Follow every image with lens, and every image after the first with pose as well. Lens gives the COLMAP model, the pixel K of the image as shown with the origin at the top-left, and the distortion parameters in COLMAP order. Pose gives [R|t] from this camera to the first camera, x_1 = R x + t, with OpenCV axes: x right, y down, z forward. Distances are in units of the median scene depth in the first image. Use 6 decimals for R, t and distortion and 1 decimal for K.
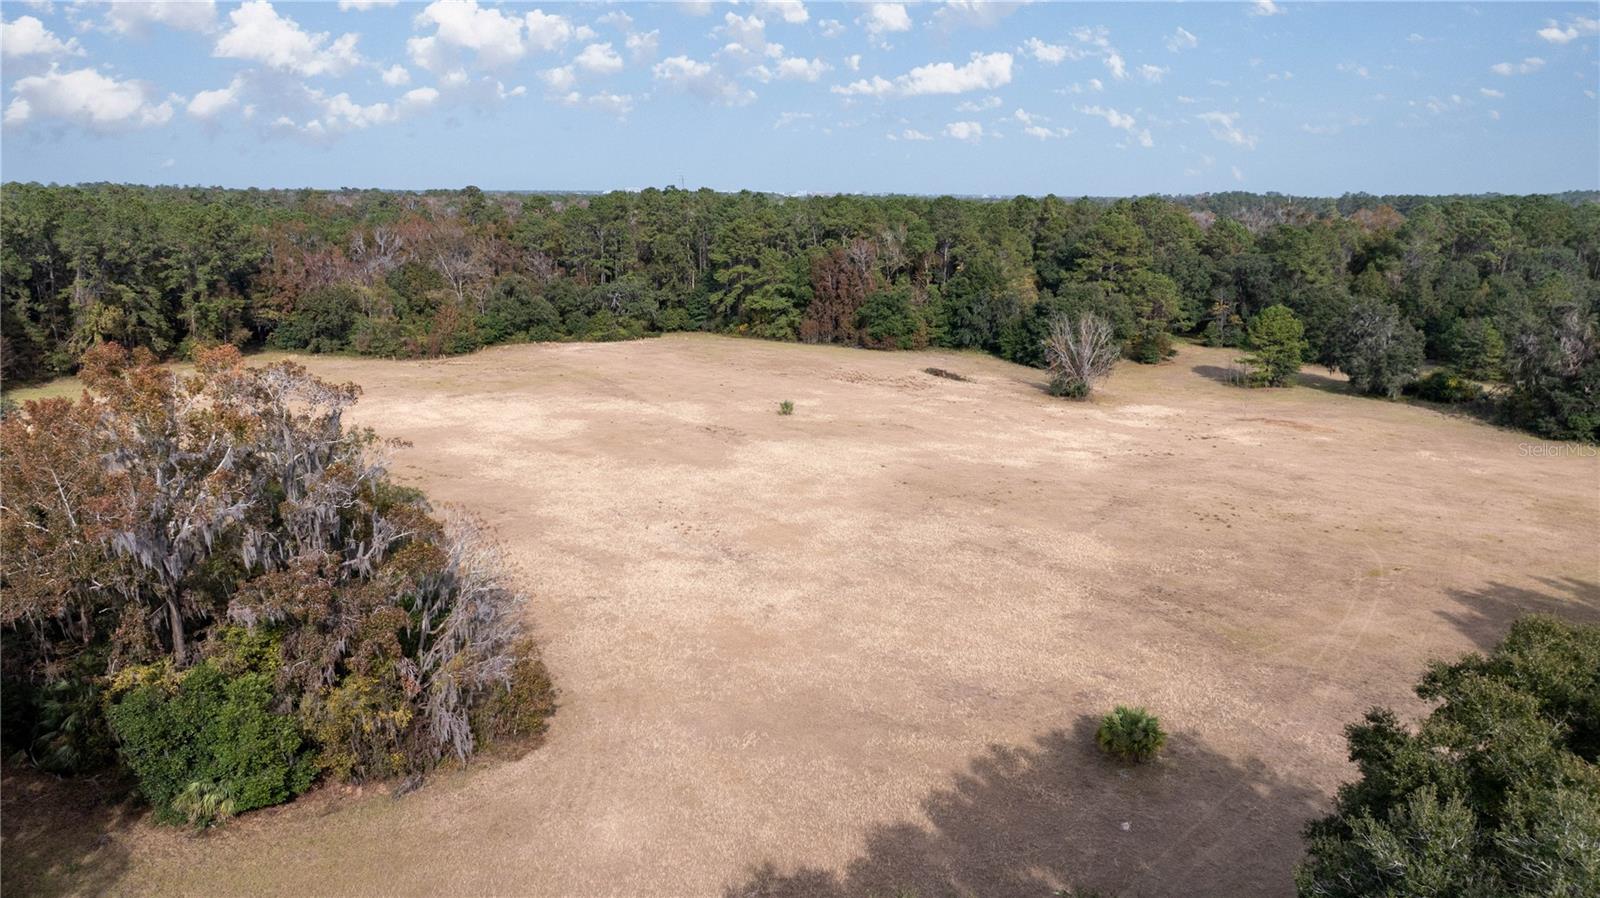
lens RADIAL K [[1120.7, 0, 791.7], [0, 1120.7, 456.6], [0, 0, 1]] dist [-0.060779, 0.055550]
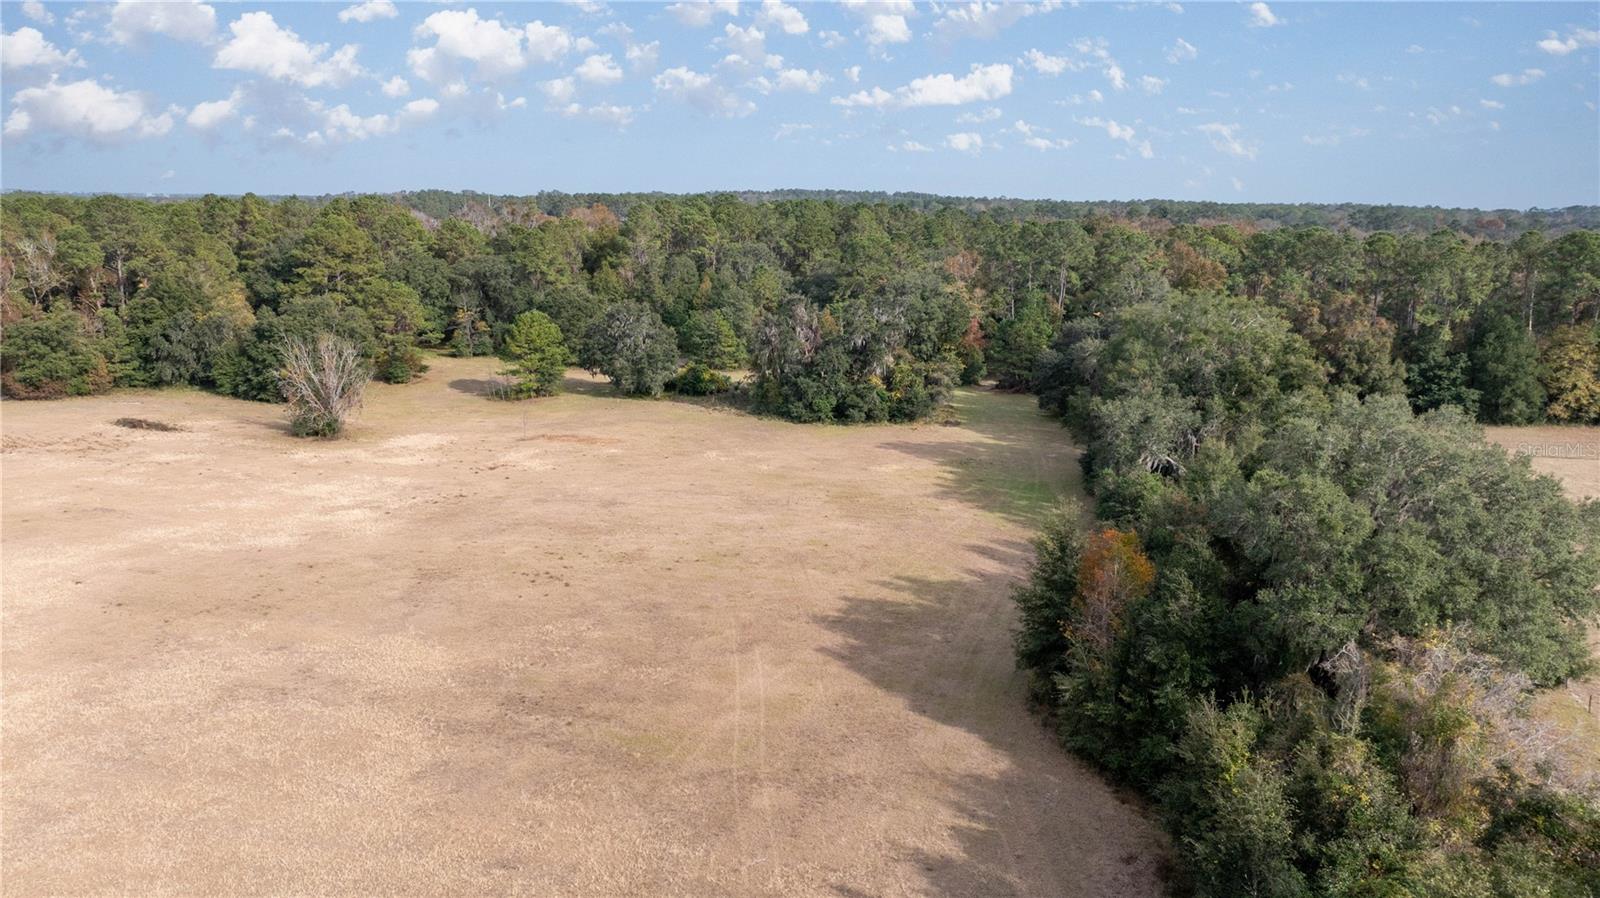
lens RADIAL K [[1120.7, 0, 808.9], [0, 1120.7, 453.9], [0, 0, 1]] dist [-0.060779, 0.055550]
pose [[0.768275, -0.134914, 0.625741, 0.009519], [0.135568, 0.989656, 0.046930, -0.031155], [-0.625600, 0.048775, 0.778618, 0.132036]]
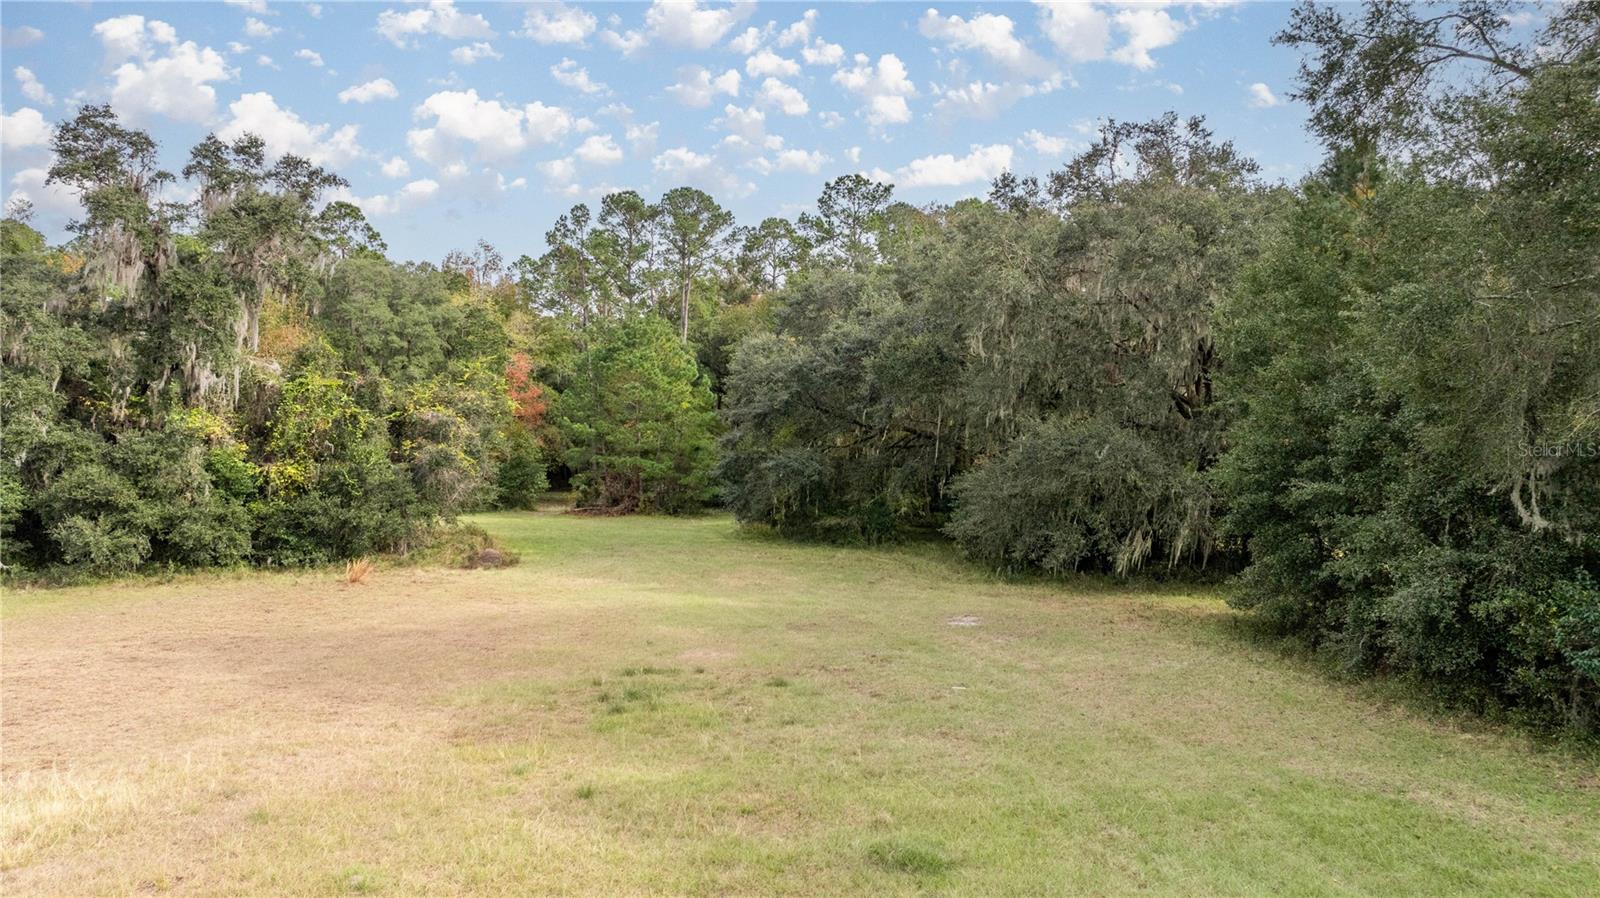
lens RADIAL K [[1120.7, 0, 805.2], [0, 1120.7, 450.2], [0, 0, 1]] dist [-0.060779, 0.055550]
pose [[0.427765, -0.016612, 0.903737, 0.482244], [0.190671, 0.978991, -0.072255, 0.011655], [-0.883551, 0.203225, 0.421945, 0.601299]]
